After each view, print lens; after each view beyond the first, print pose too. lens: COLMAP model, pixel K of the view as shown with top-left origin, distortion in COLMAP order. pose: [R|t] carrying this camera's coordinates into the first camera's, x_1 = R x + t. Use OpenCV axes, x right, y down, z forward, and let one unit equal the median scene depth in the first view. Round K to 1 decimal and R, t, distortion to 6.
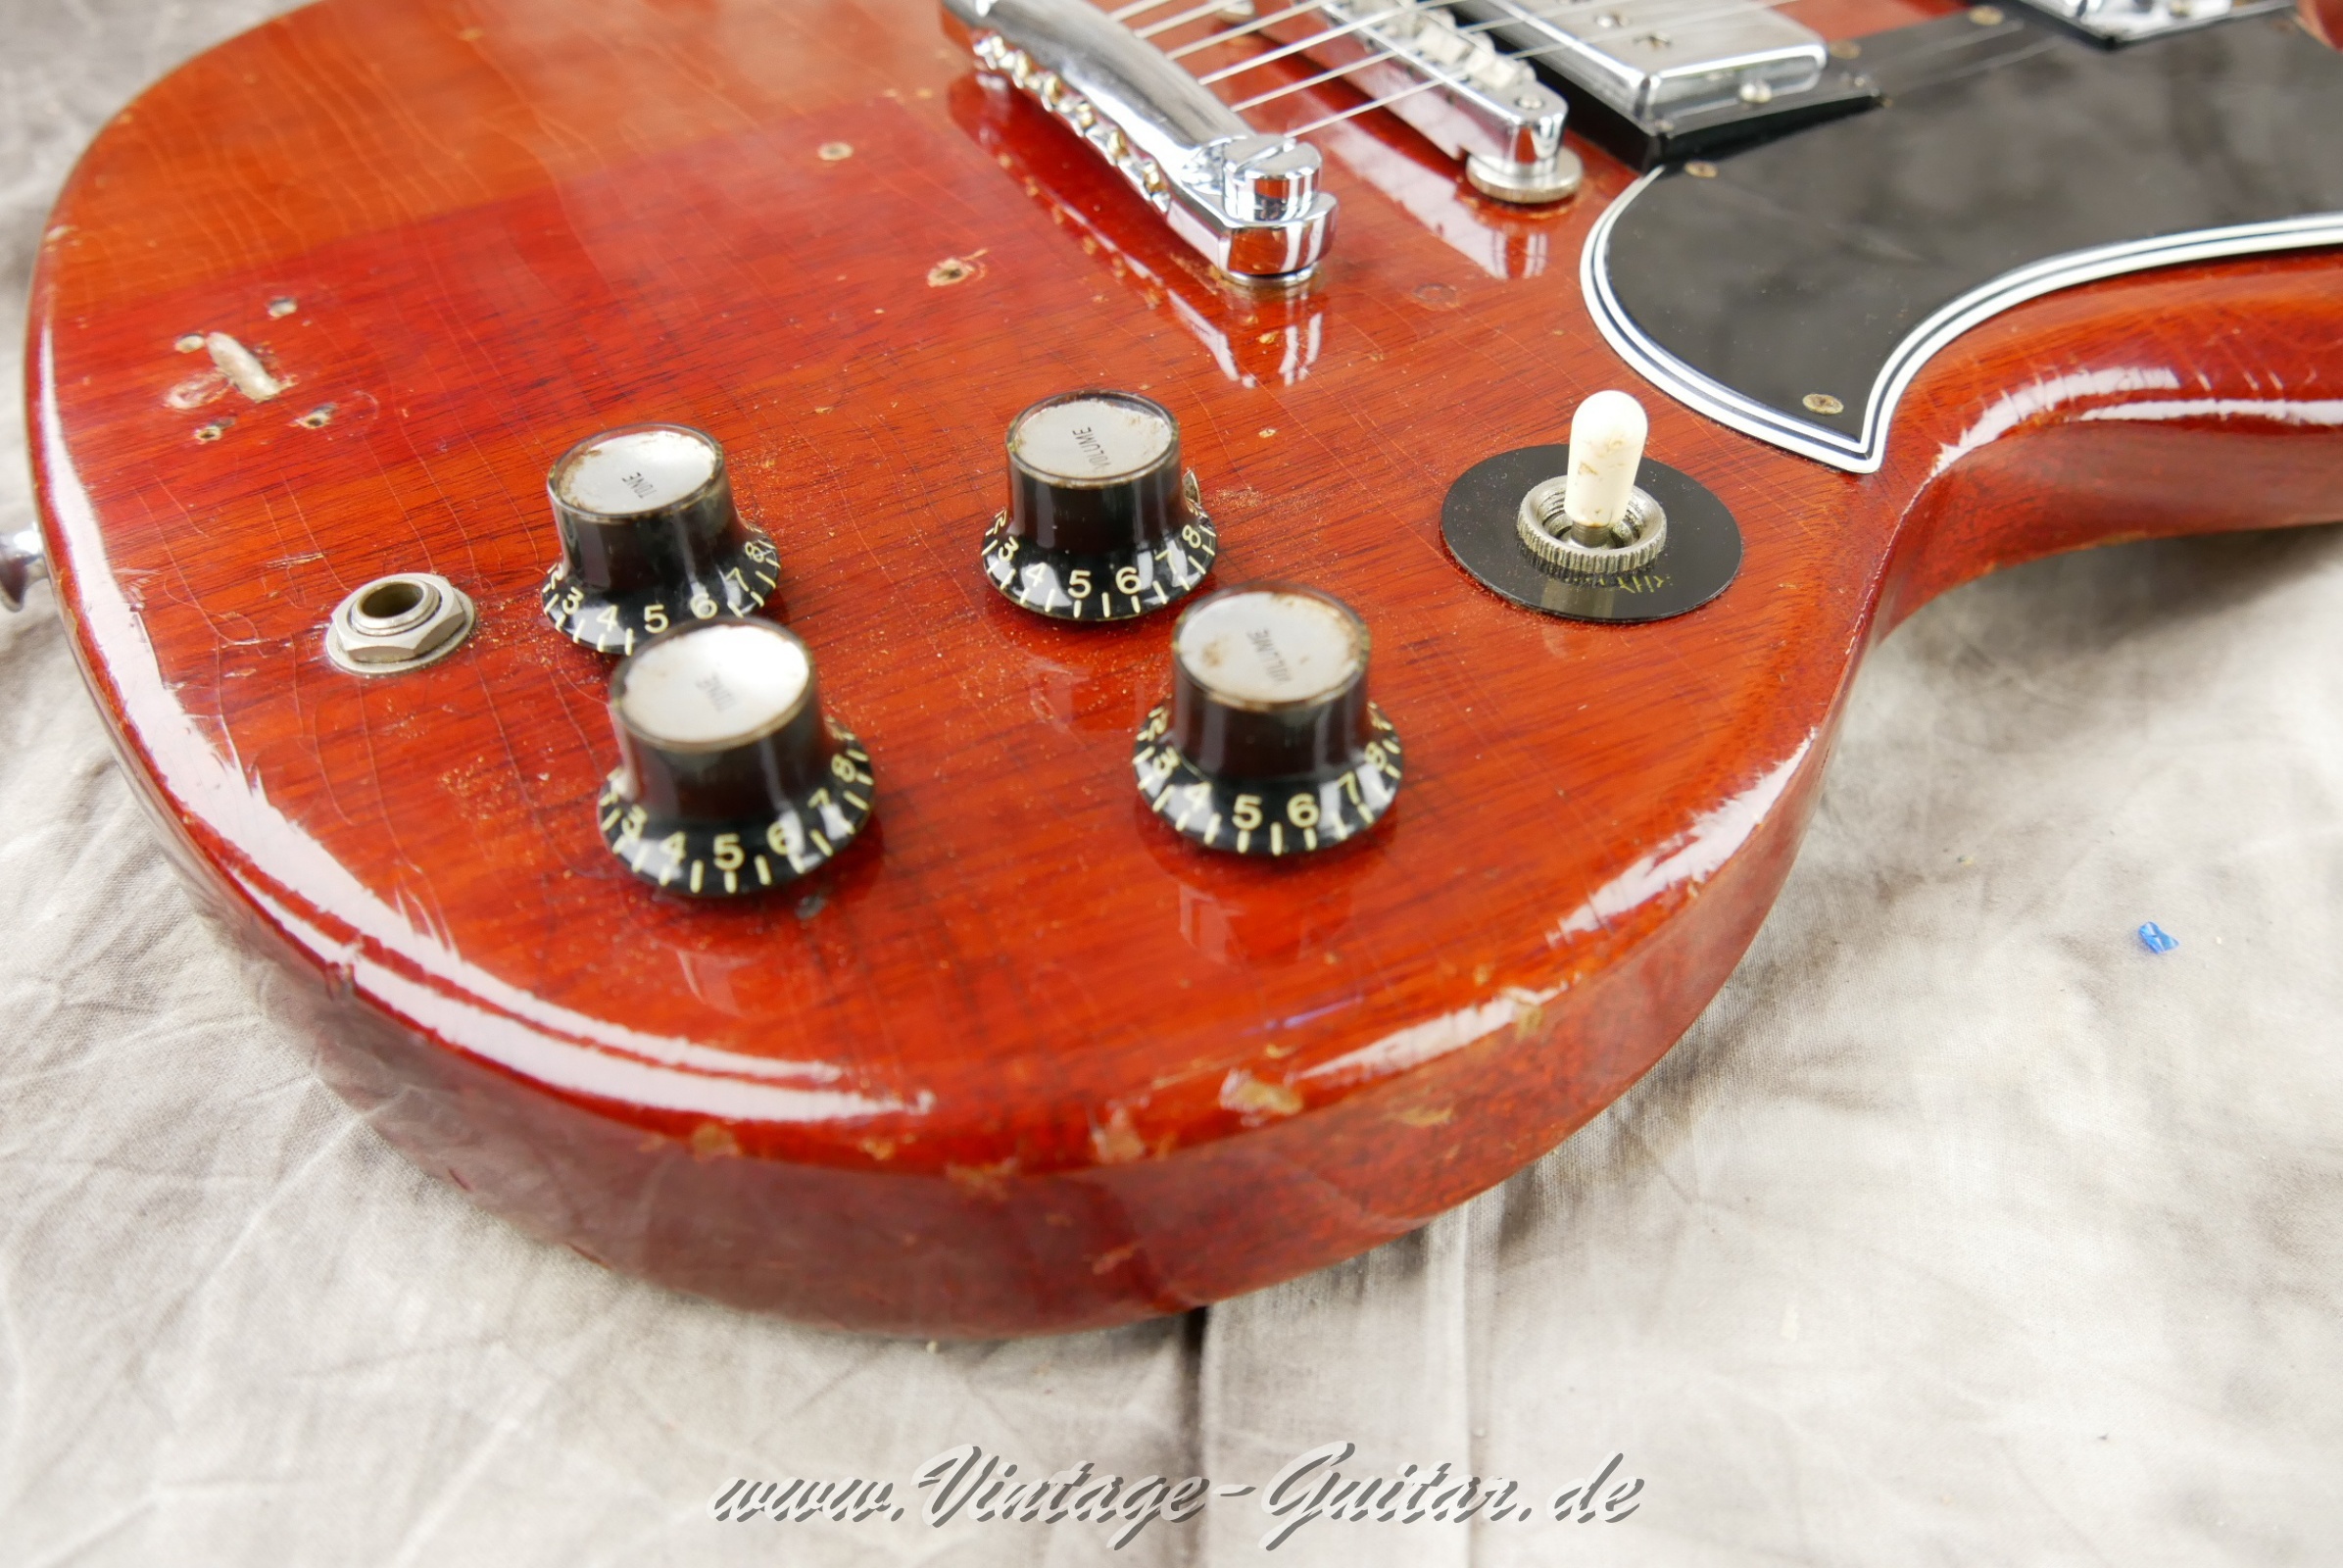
lens RADIAL K [[1968.3, 0, 1068.9], [0, 1968.3, 794.6], [0, 0, 1]] dist [-0.062549, 0.016347]
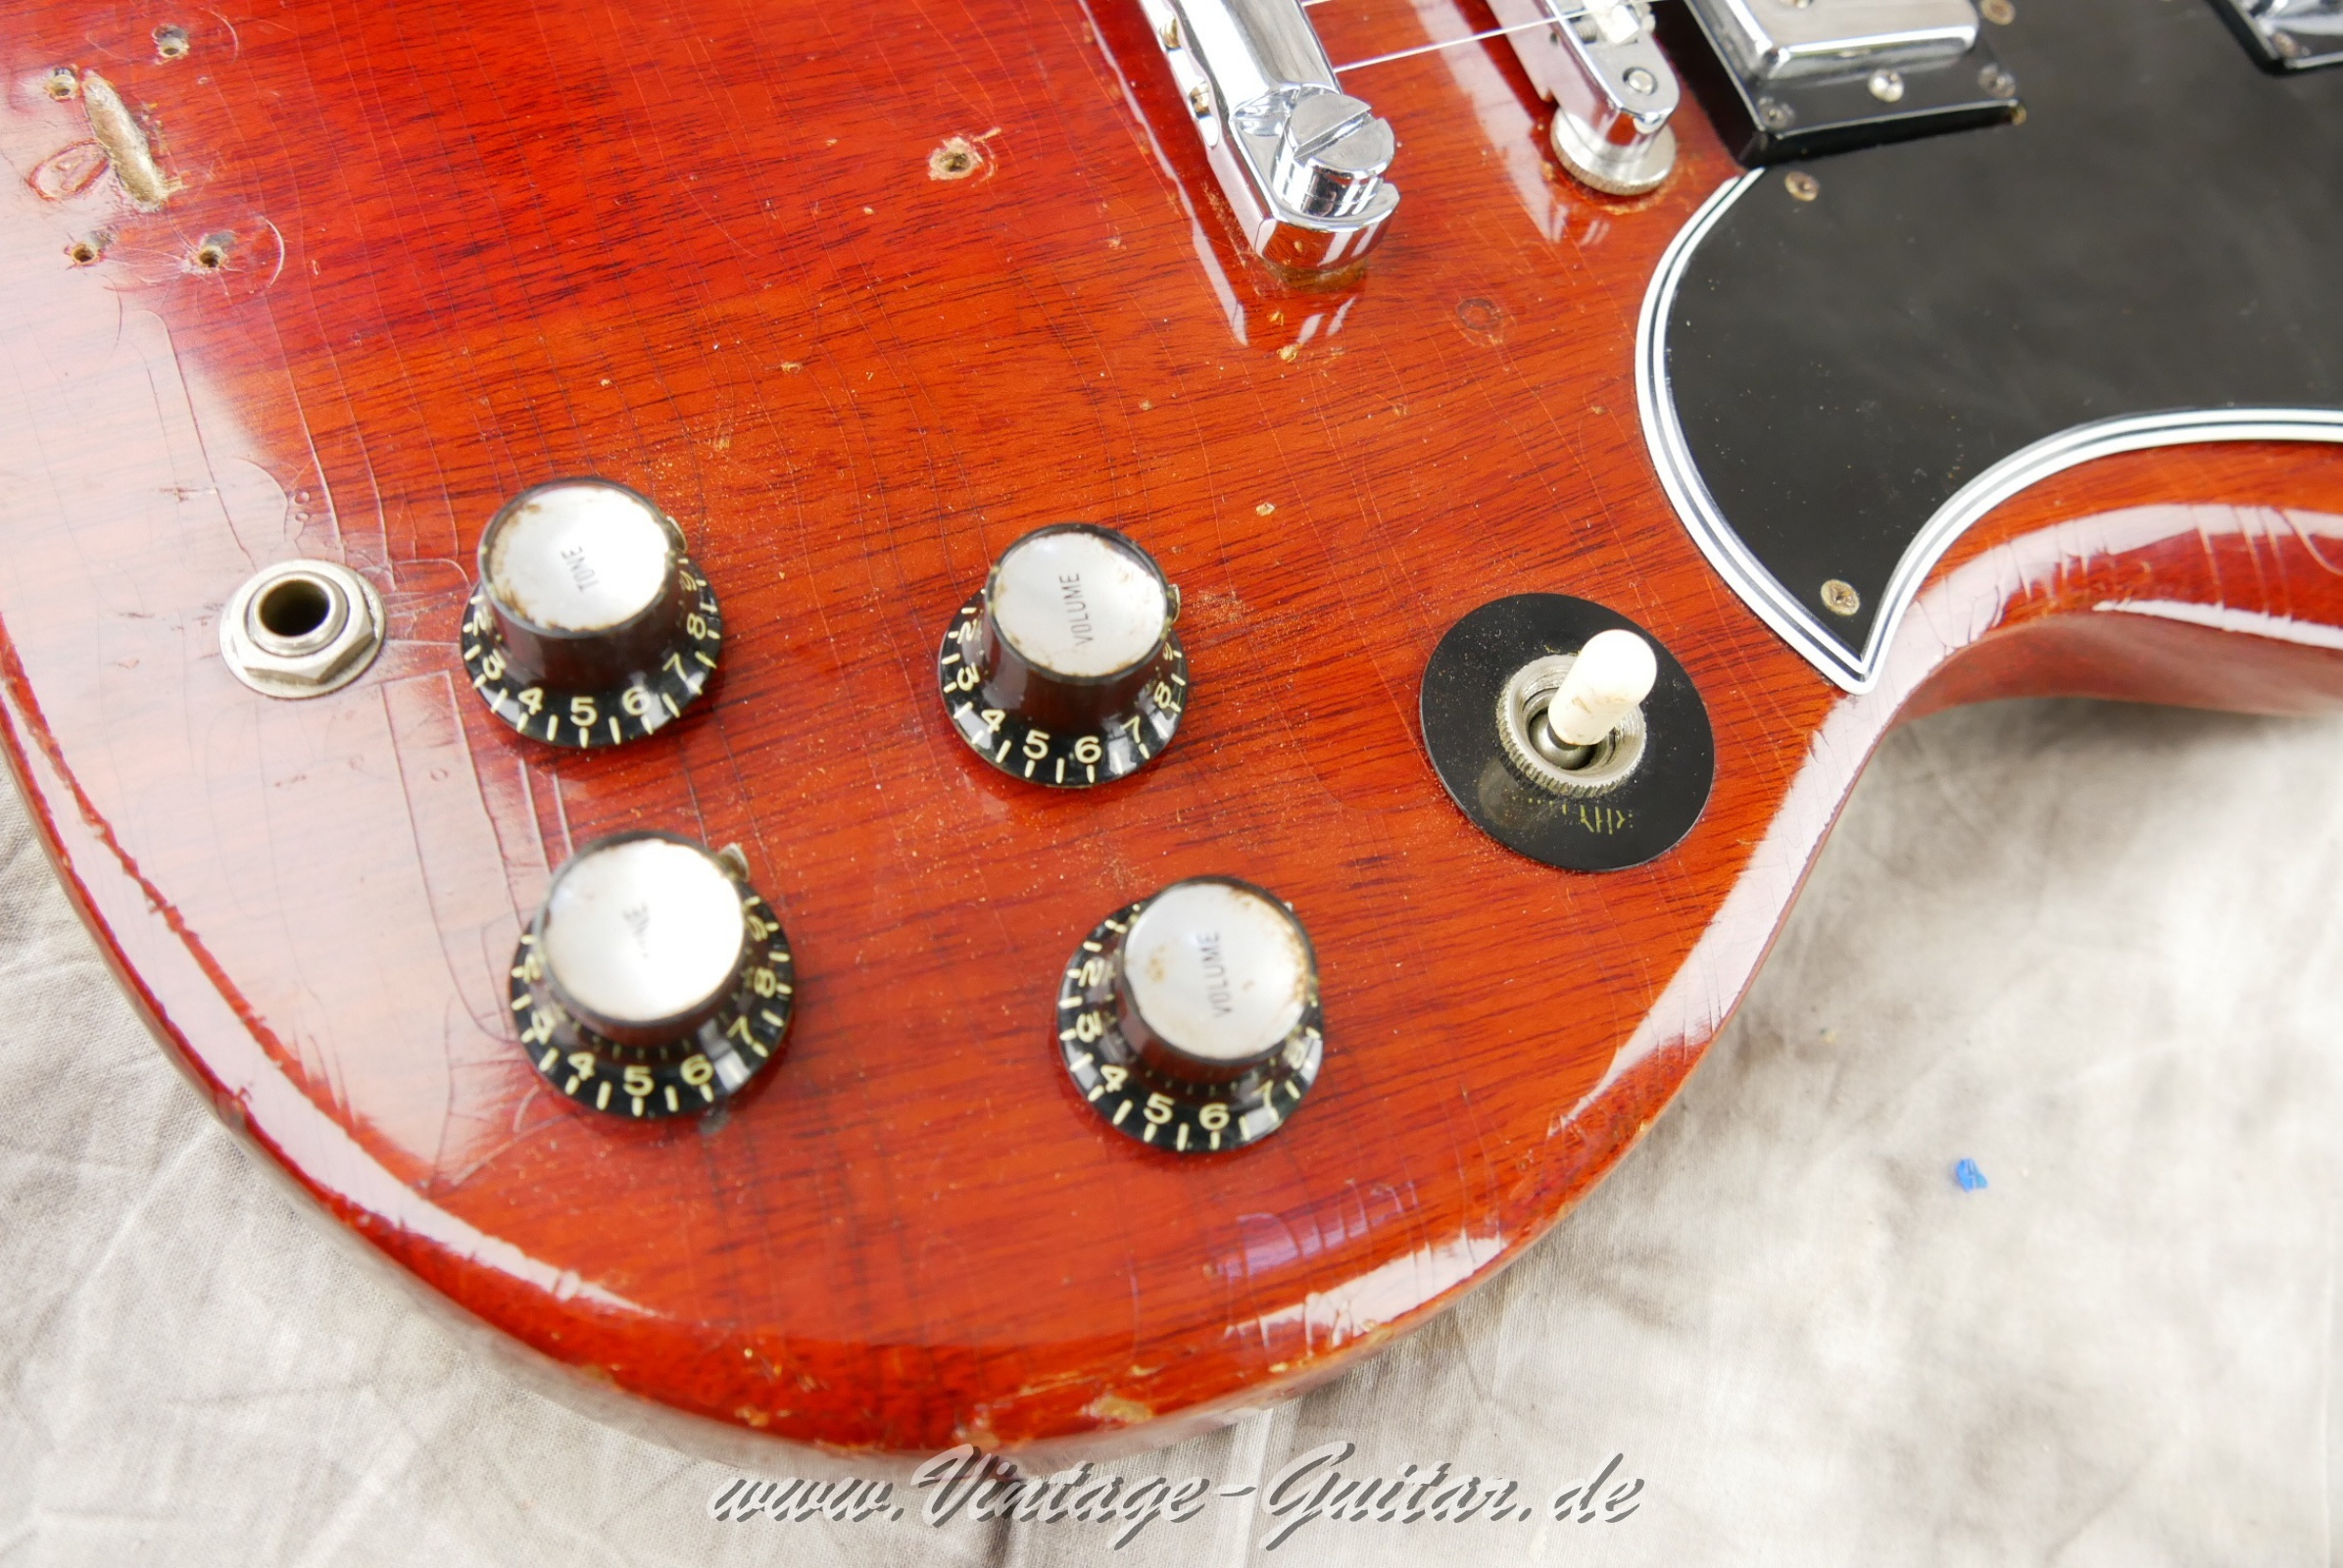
lens RADIAL K [[1968.3, 0, 1068.9], [0, 1968.3, 794.6], [0, 0, 1]] dist [-0.062549, 0.016347]
pose [[0.981135, 0.160760, 0.107377, -0.079158], [-0.188419, 0.919487, 0.345026, -0.425663], [-0.043266, -0.358749, 0.932431, 0.108544]]
